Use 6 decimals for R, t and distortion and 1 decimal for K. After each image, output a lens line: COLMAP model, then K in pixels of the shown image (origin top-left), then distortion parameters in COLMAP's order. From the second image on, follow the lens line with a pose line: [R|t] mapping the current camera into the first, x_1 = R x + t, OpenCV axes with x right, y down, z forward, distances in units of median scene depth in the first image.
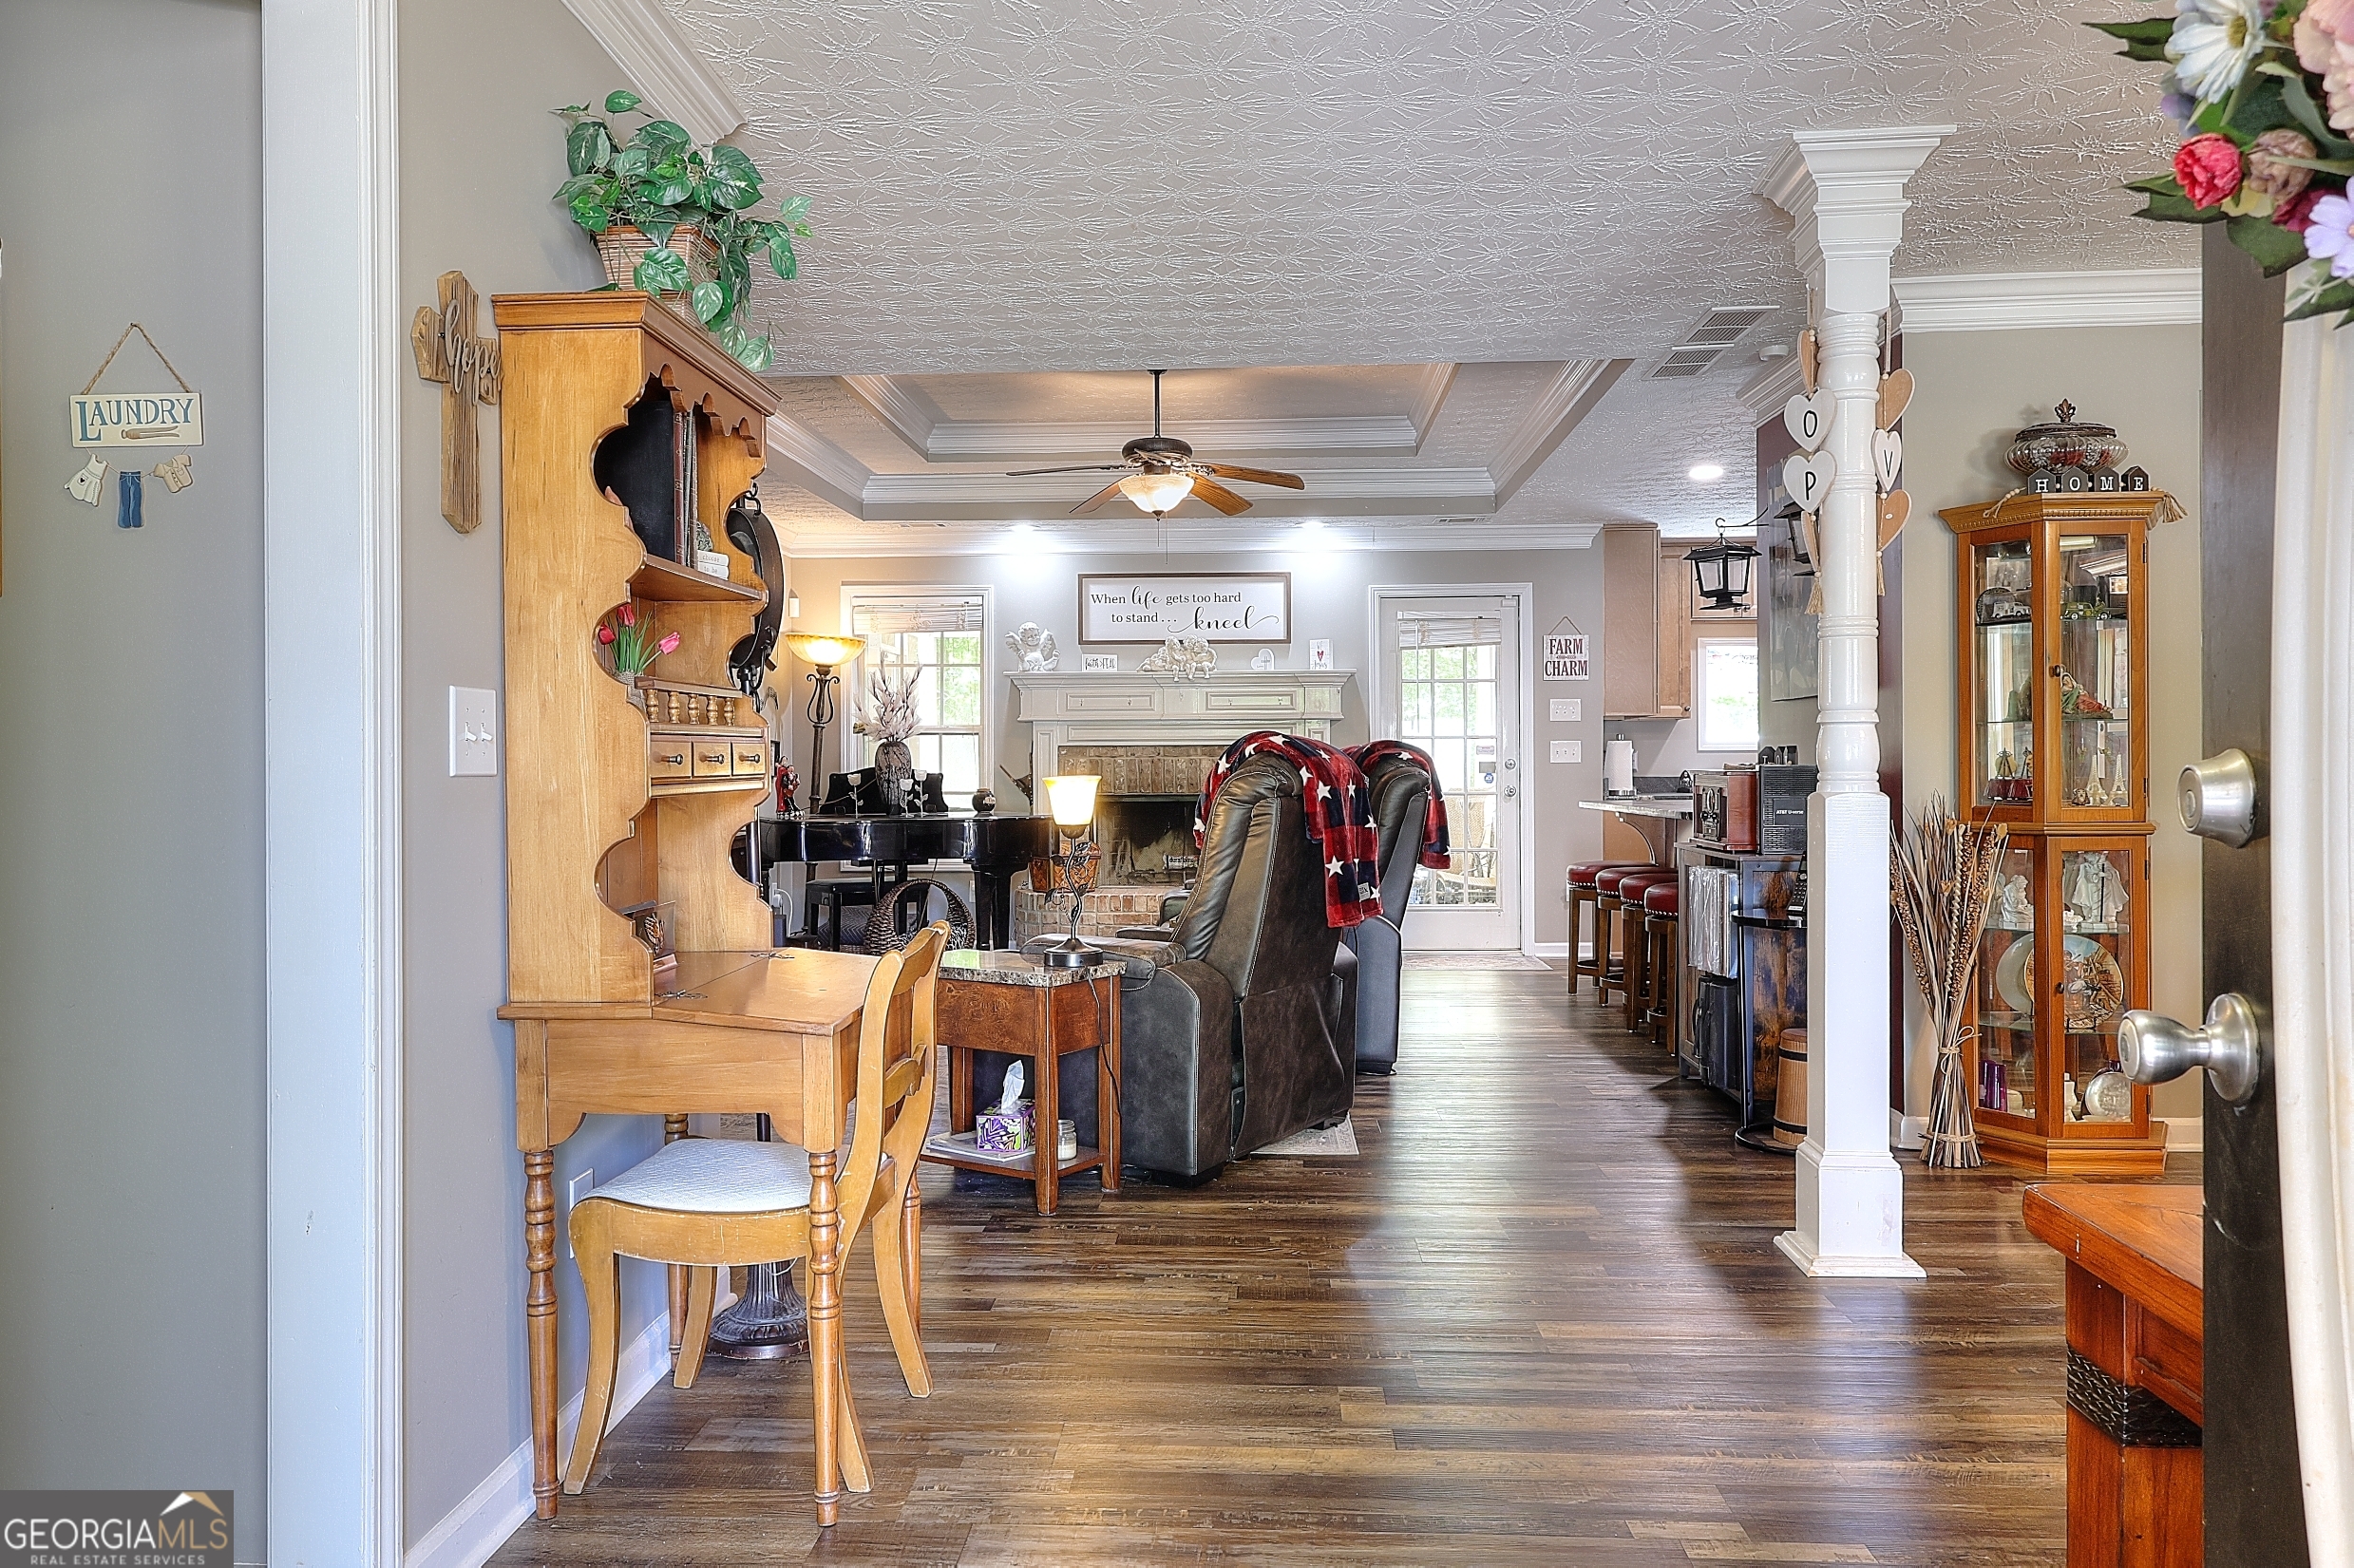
lens RADIAL K [[1609.8, 0, 1177.0], [0, 1609.8, 784.0], [0, 0, 1]] dist [-0.005010, -0.000266]
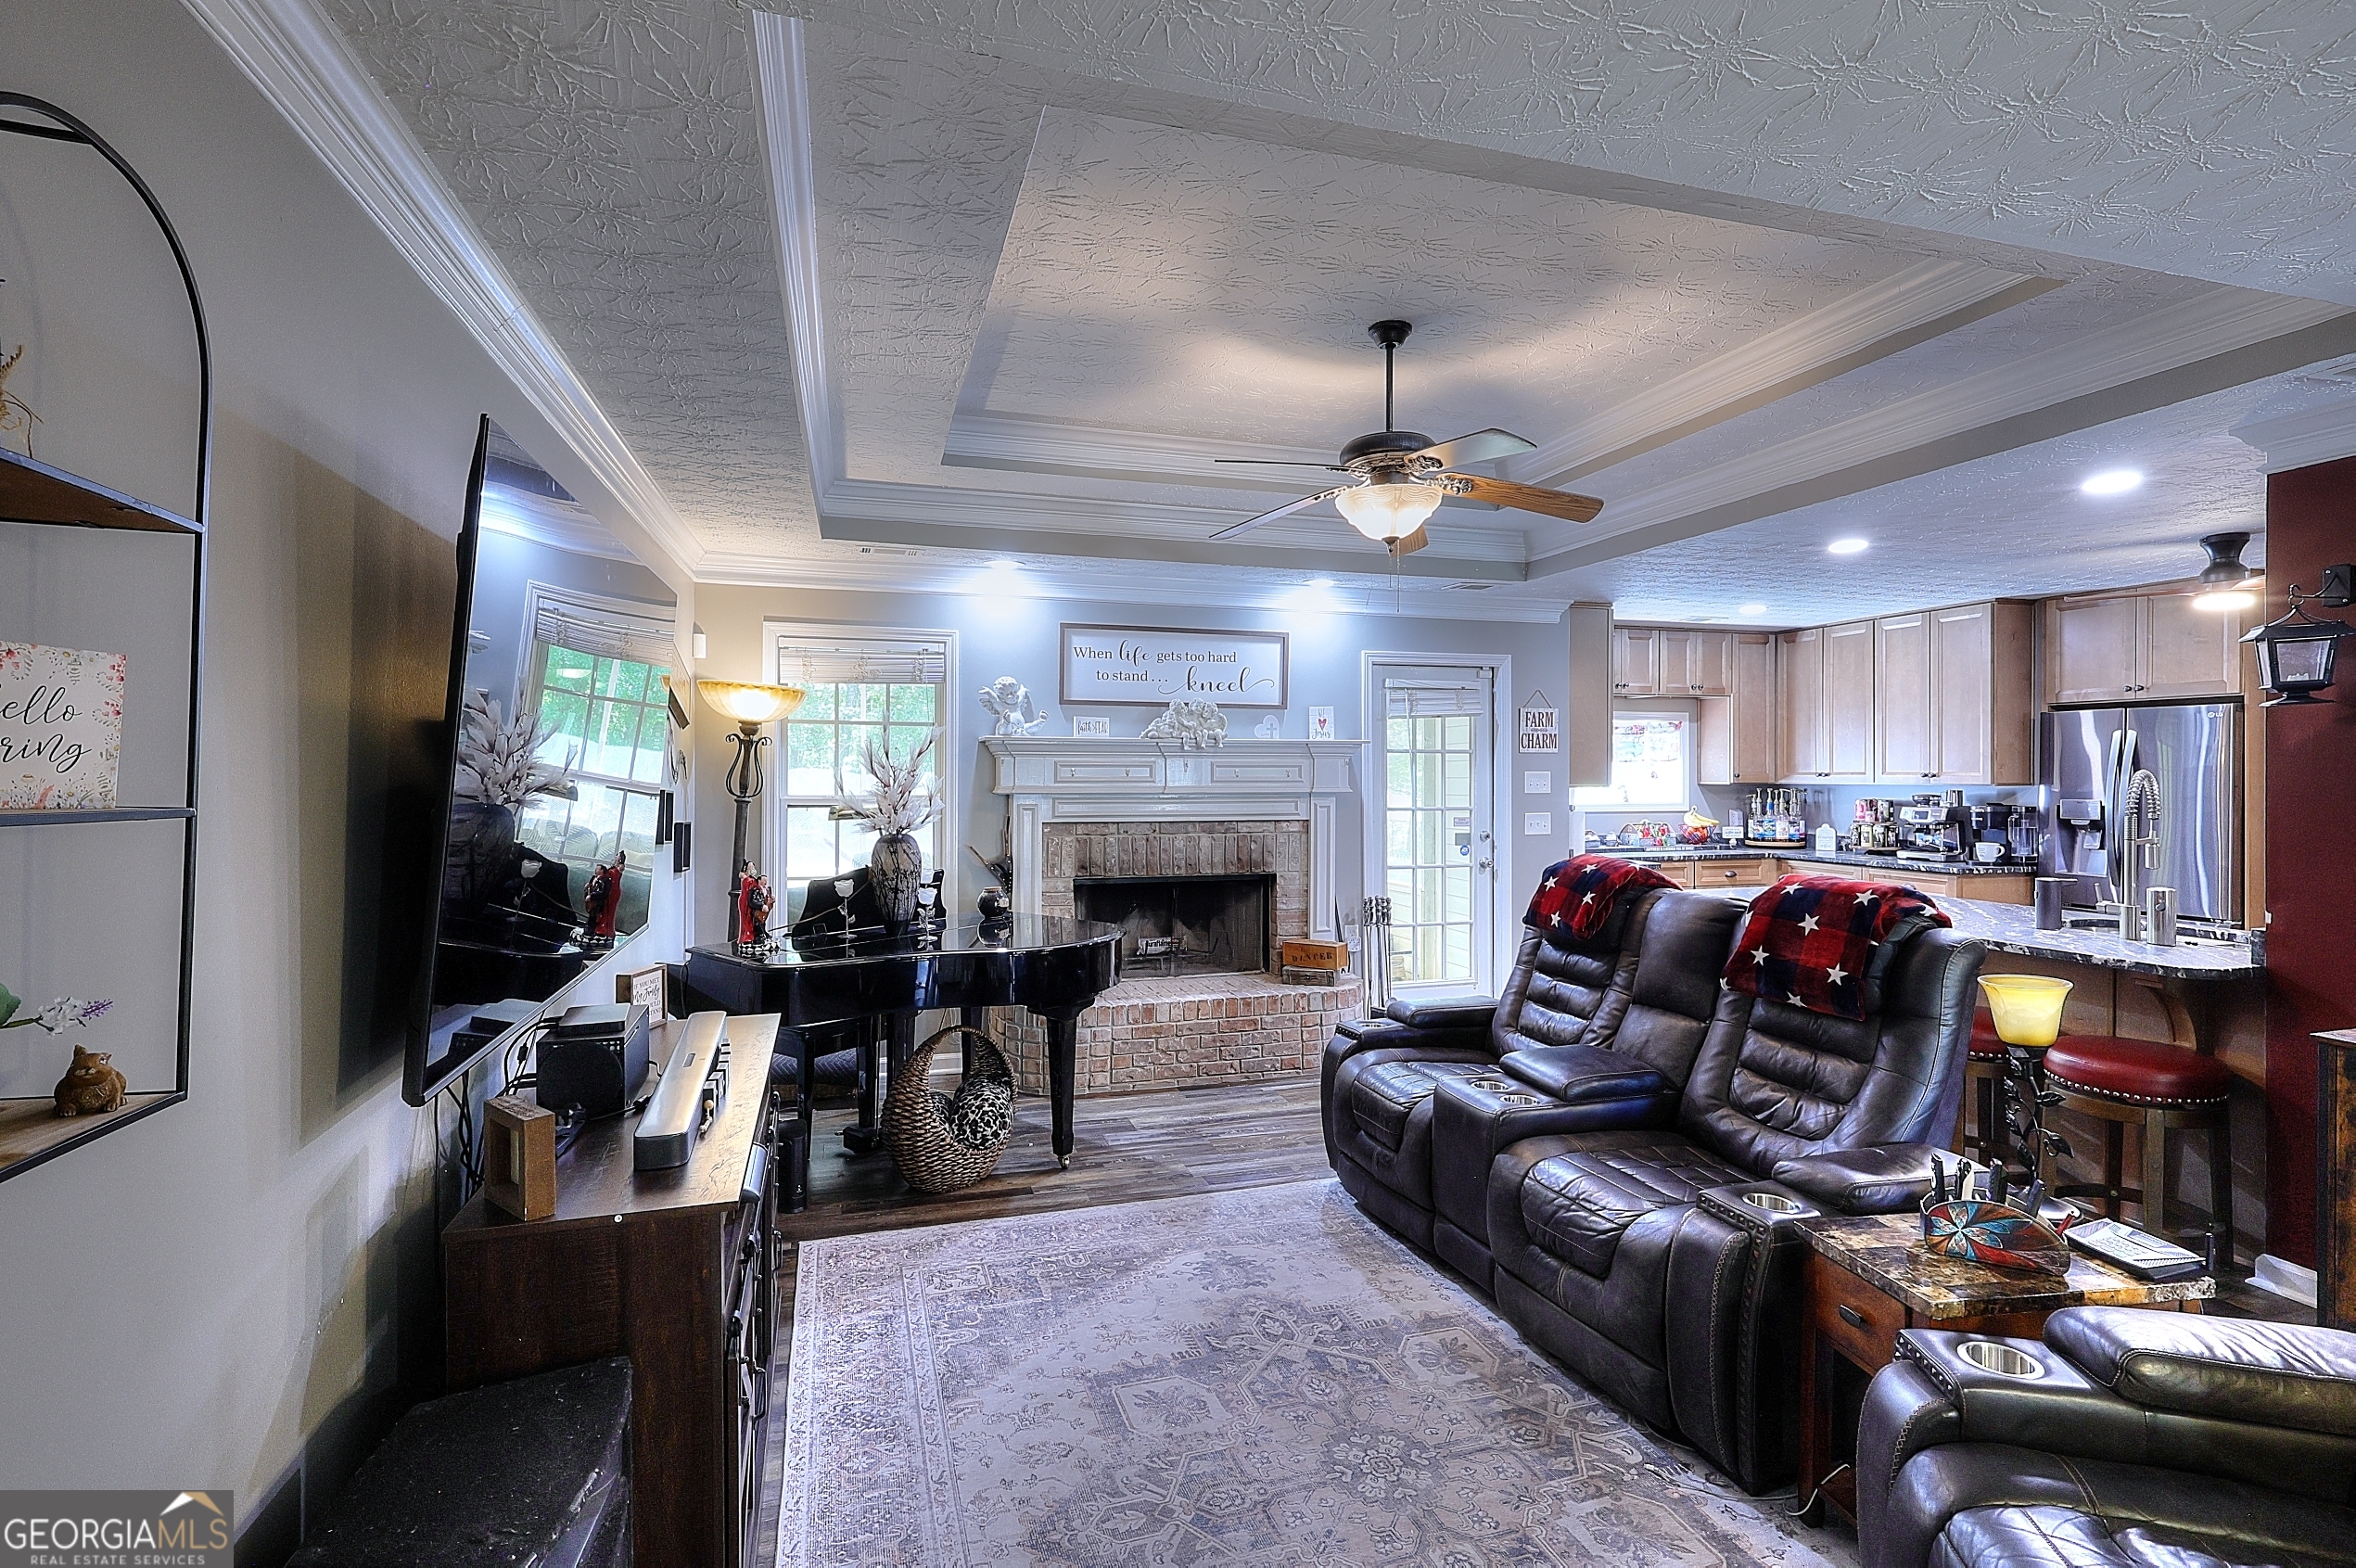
lens RADIAL K [[1078.6, 0, 1177.7], [0, 1078.6, 778.2], [0, 0, 1]] dist [-0.010012, 0.003927]
pose [[0.942065, 0.004329, 0.335403, -0.198383], [-0.002627, 0.999981, -0.005528, -0.044478], [-0.335421, 0.004327, 0.942058, 0.439091]]
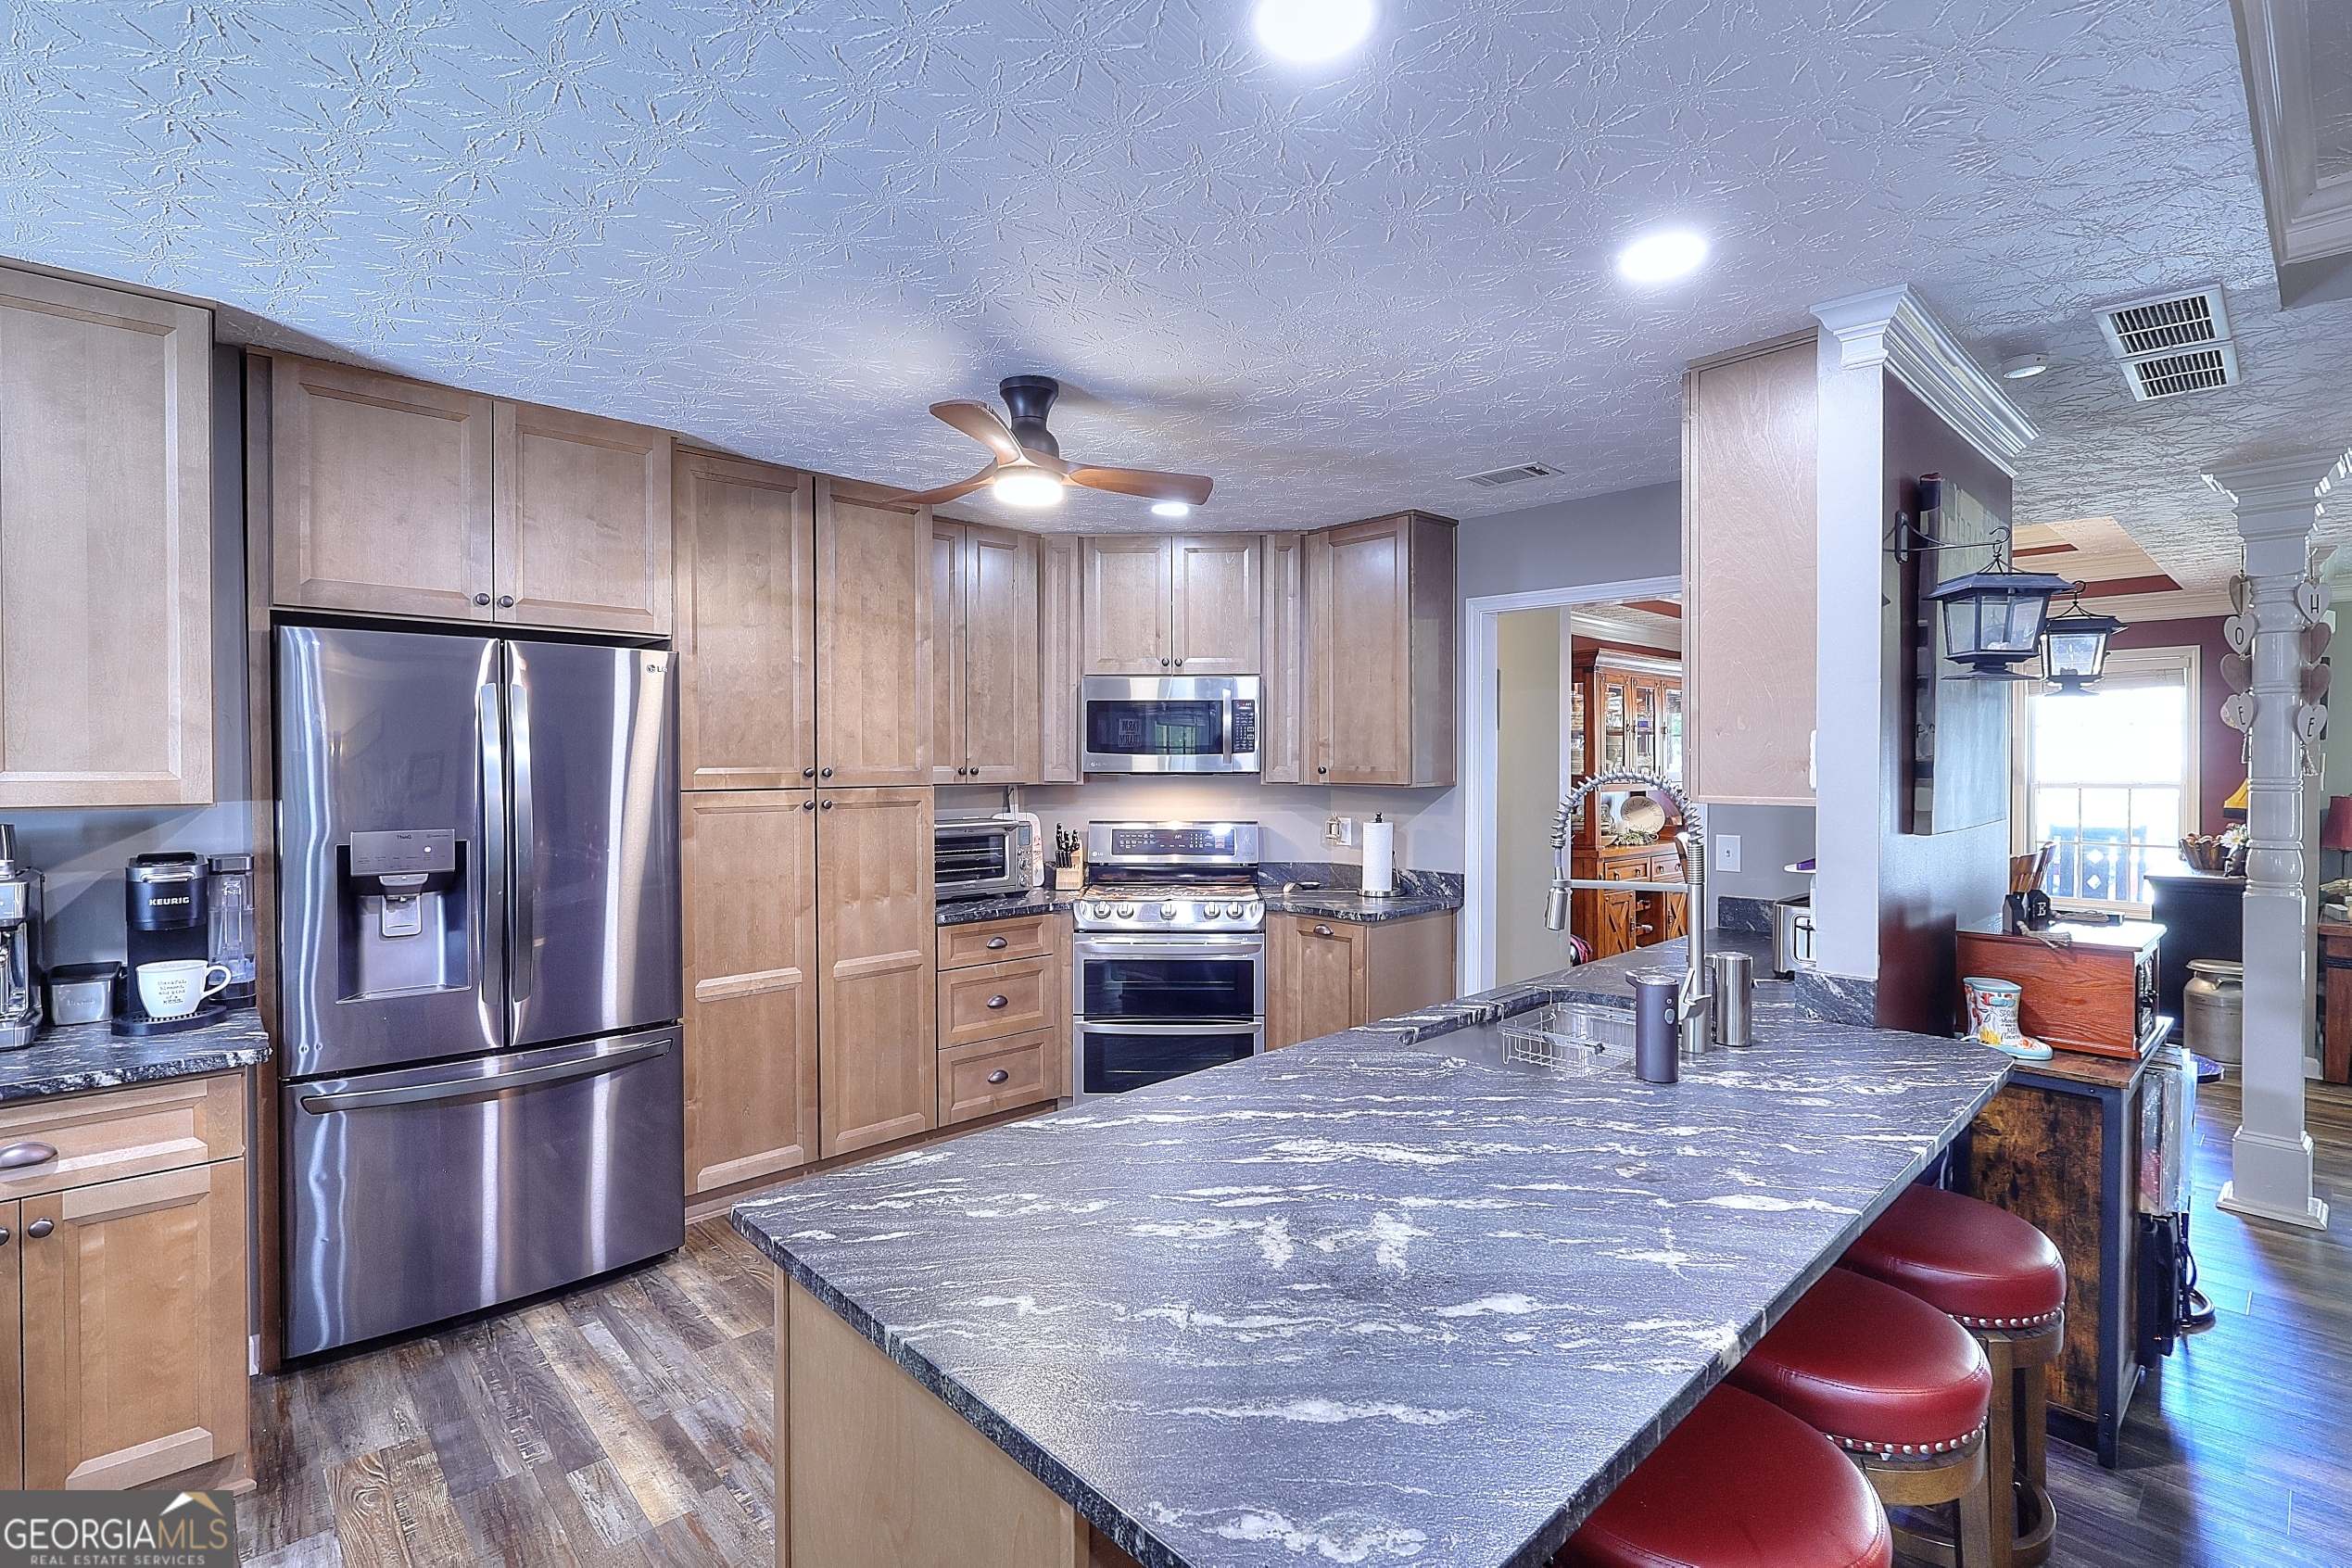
lens RADIAL K [[1089.7, 0, 1176.8], [0, 1089.7, 774.3], [0, 0, 1]] dist [0.000789, 0.000395]
pose [[-0.717420, -0.000966, 0.696640, 0.173264], [0.013006, 0.999806, 0.014780, -0.053019], [-0.696520, 0.019665, -0.717268, 0.930980]]
